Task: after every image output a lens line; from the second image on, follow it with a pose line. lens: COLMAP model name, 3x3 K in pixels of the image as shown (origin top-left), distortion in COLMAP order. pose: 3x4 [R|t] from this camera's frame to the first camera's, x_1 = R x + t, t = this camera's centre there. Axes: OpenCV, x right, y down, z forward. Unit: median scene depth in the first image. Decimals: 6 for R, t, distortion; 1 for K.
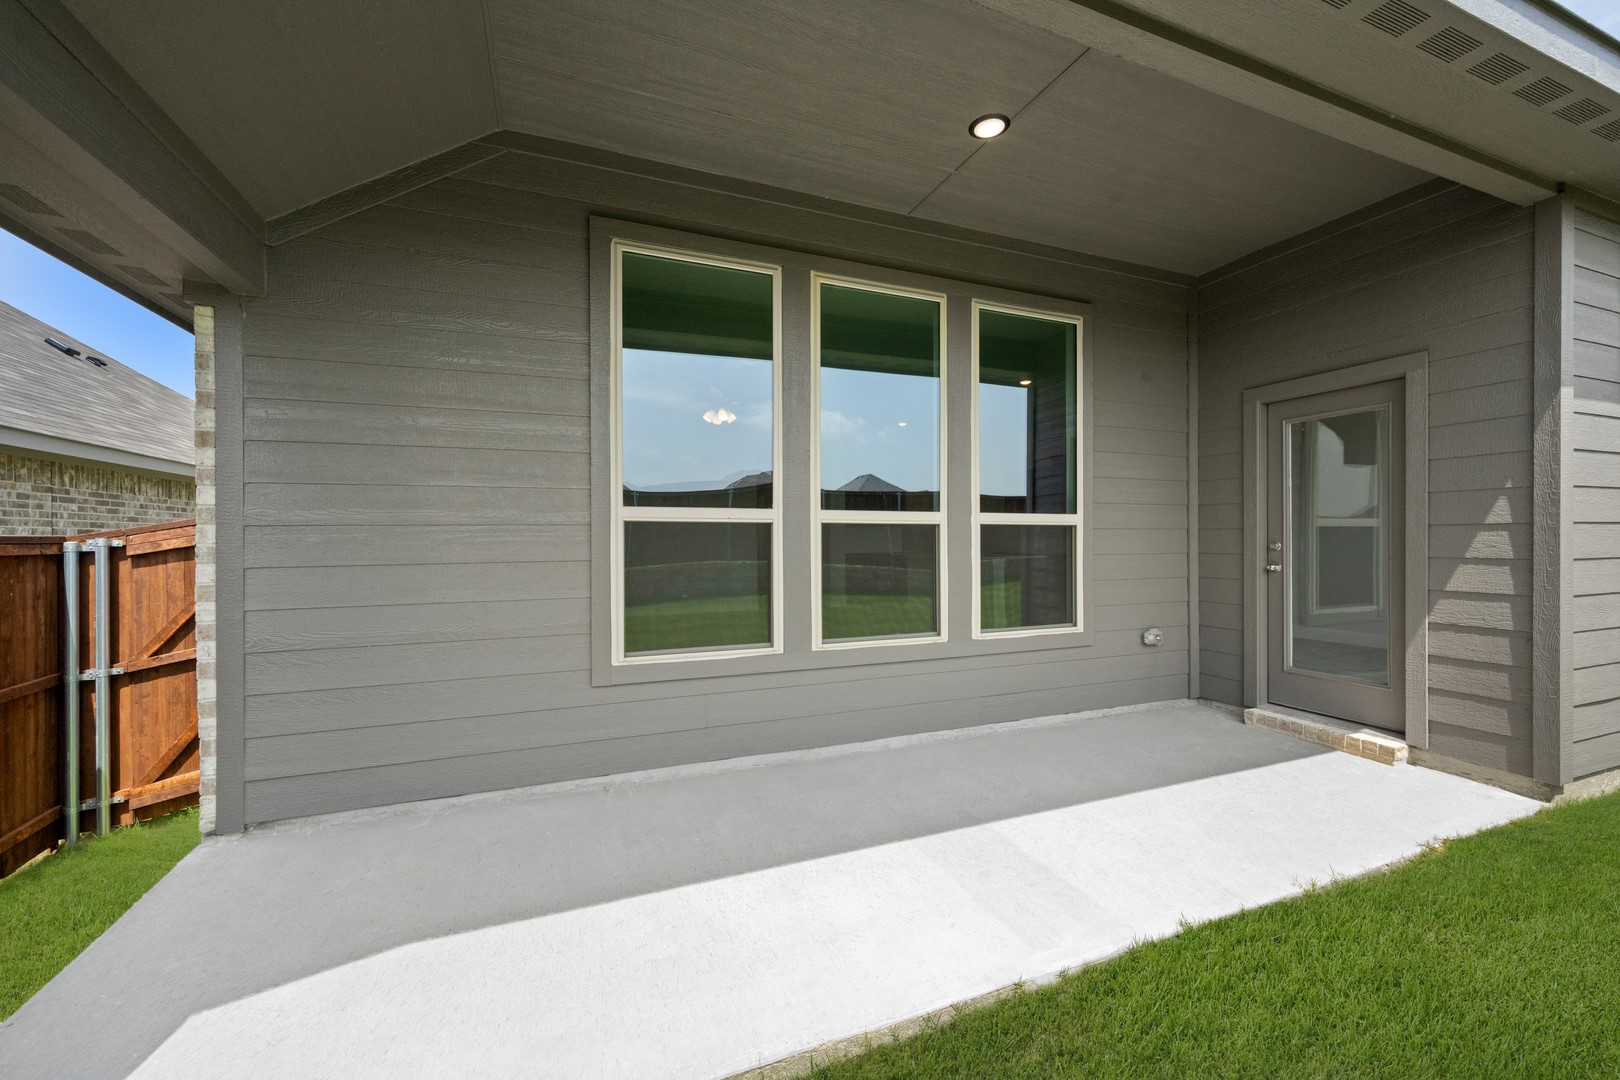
lens RADIAL K [[642.0, 0, 818.2], [0, 642.0, 537.4], [0, 0, 1]] dist [0.000292, 0.001034]
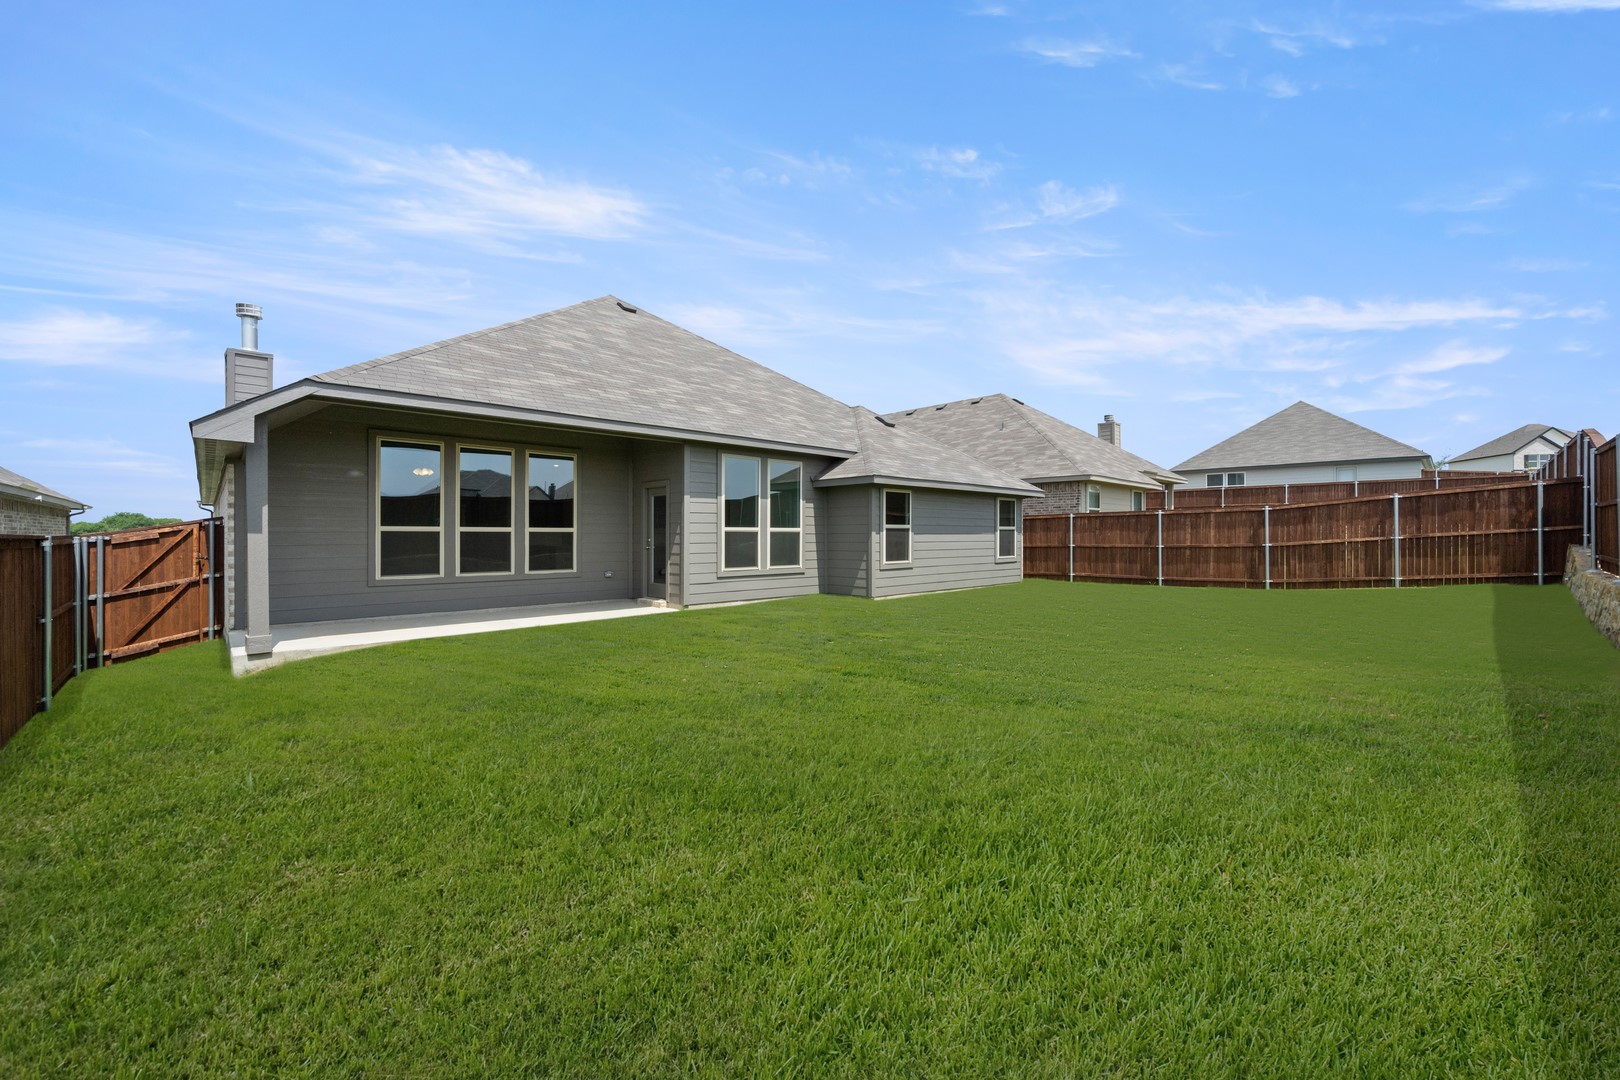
lens RADIAL K [[642.0, 0, 810.6], [0, 642.0, 533.8], [0, 0, 1]] dist [0.000292, 0.001034]
pose [[0.931511, 0.003601, 0.363696, 0.373827], [-0.003473, 0.999993, -0.001005, -0.012956], [-0.363697, -0.000327, 0.931517, -1.982603]]
